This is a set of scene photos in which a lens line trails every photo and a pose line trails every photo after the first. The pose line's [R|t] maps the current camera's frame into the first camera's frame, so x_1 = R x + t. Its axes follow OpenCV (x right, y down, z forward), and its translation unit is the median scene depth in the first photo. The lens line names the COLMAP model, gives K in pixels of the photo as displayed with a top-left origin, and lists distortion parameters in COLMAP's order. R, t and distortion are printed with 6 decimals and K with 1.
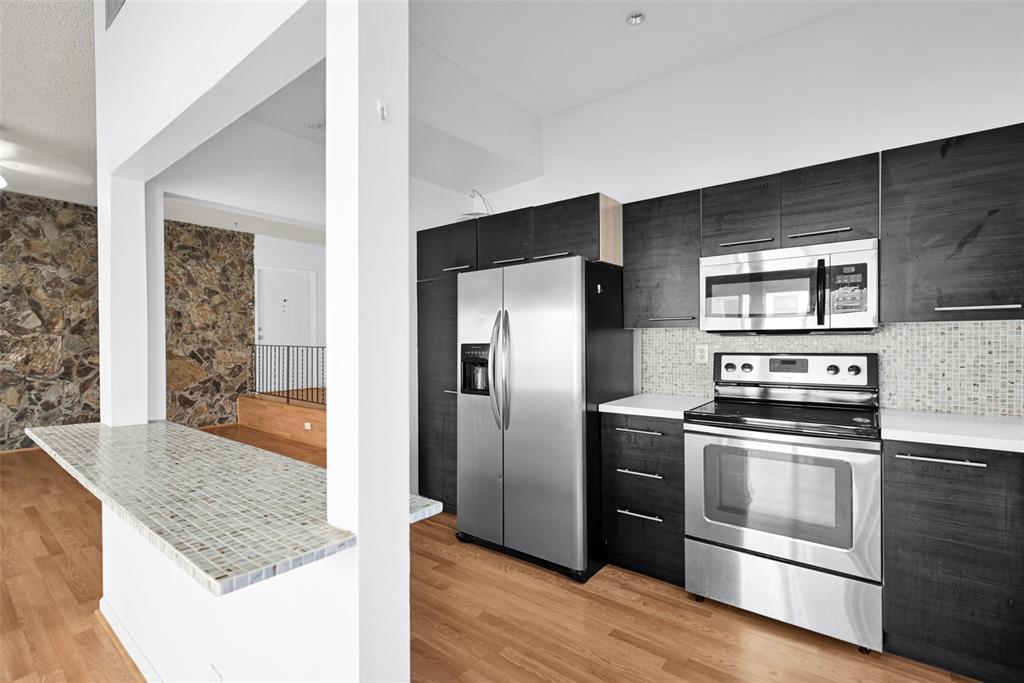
lens RADIAL K [[468.8, 0, 515.5], [0, 468.8, 344.2], [0, 0, 1]] dist [0.004793, 0.000408]
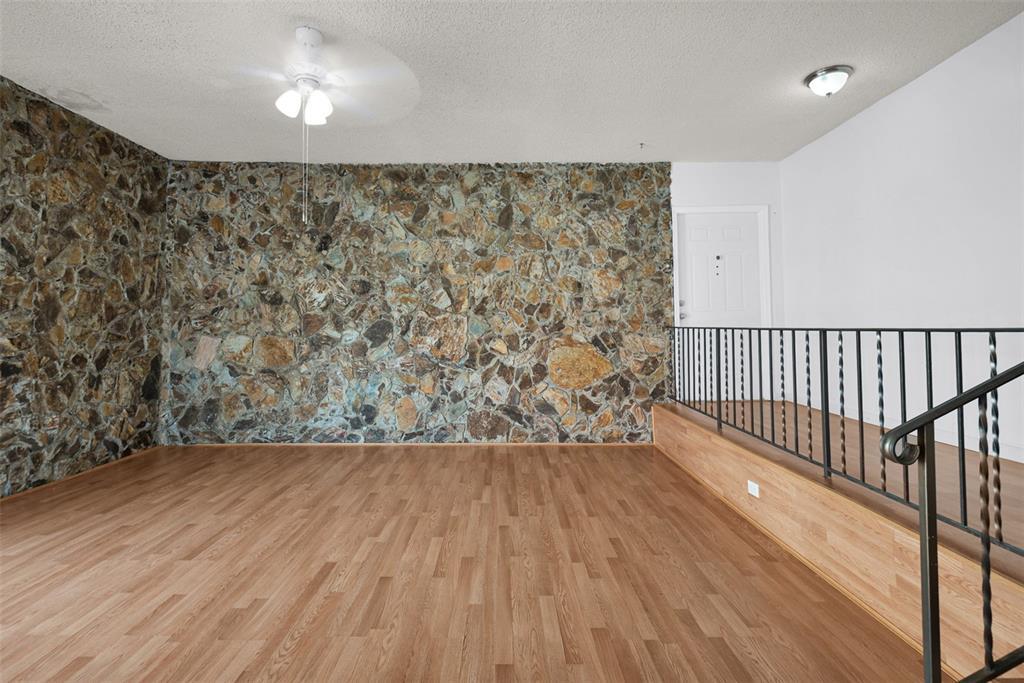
lens RADIAL K [[510.1, 0, 510.7], [0, 510.1, 305.4], [0, 0, 1]] dist [0.006447, 0.001282]
pose [[0.636097, -0.038223, -0.770662, -0.391130], [-0.000137, 0.998767, -0.049650, 0.016944], [0.771609, 0.031688, 0.635307, 0.969137]]
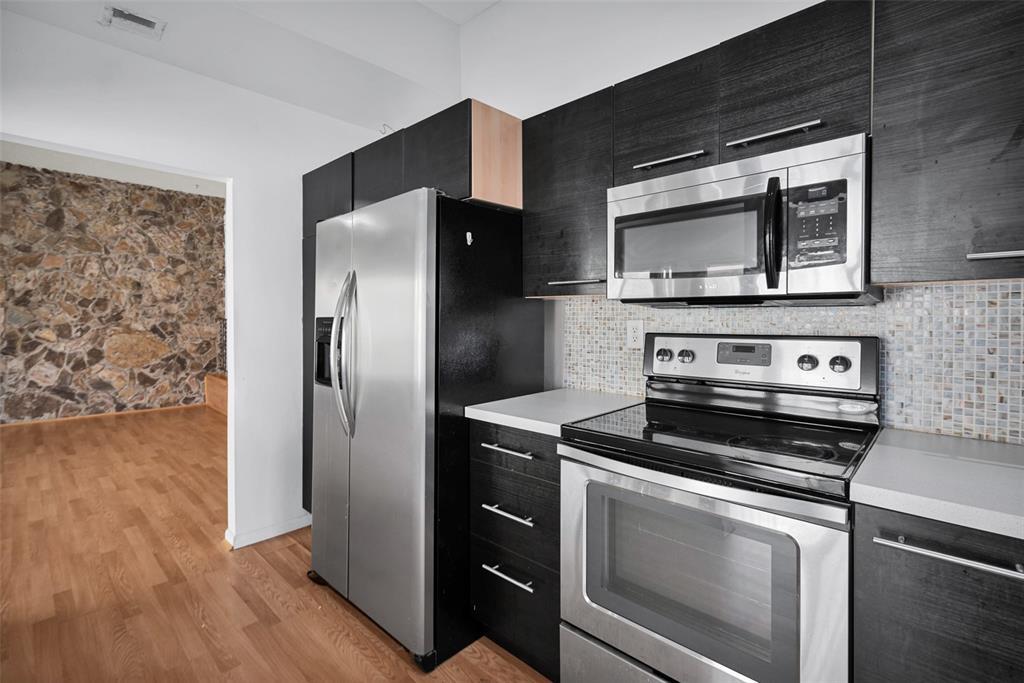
lens RADIAL K [[482.2, 0, 527.6], [0, 482.2, 321.6], [0, 0, 1]] dist [-0.000876, 0.002096]
pose [[0.996465, 0.006920, -0.083719, 0.304753], [-0.006750, 0.999975, 0.002317, 0.001498], [0.083732, -0.001743, 0.996487, 0.284341]]
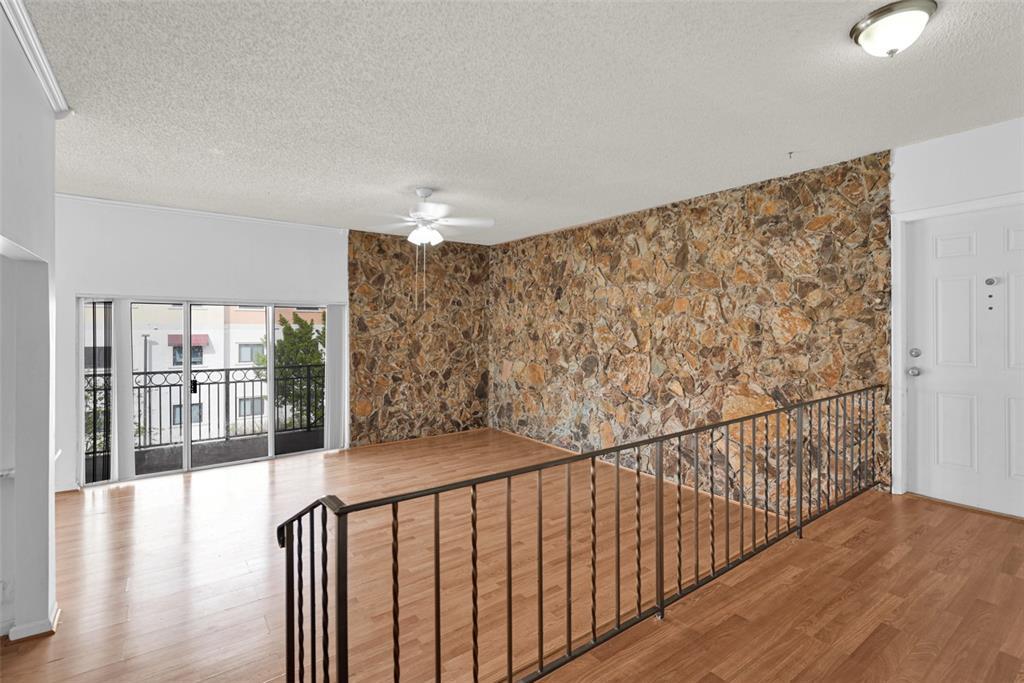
lens RADIAL K [[468.8, 0, 491.2], [0, 468.8, 333.0], [0, 0, 1]] dist [0.004793, 0.000408]
pose [[-0.261654, 0.009025, -0.965120, -0.004566], [-0.000609, 0.999955, 0.009516, -0.150752], [0.965162, 0.003078, -0.261636, 1.964955]]
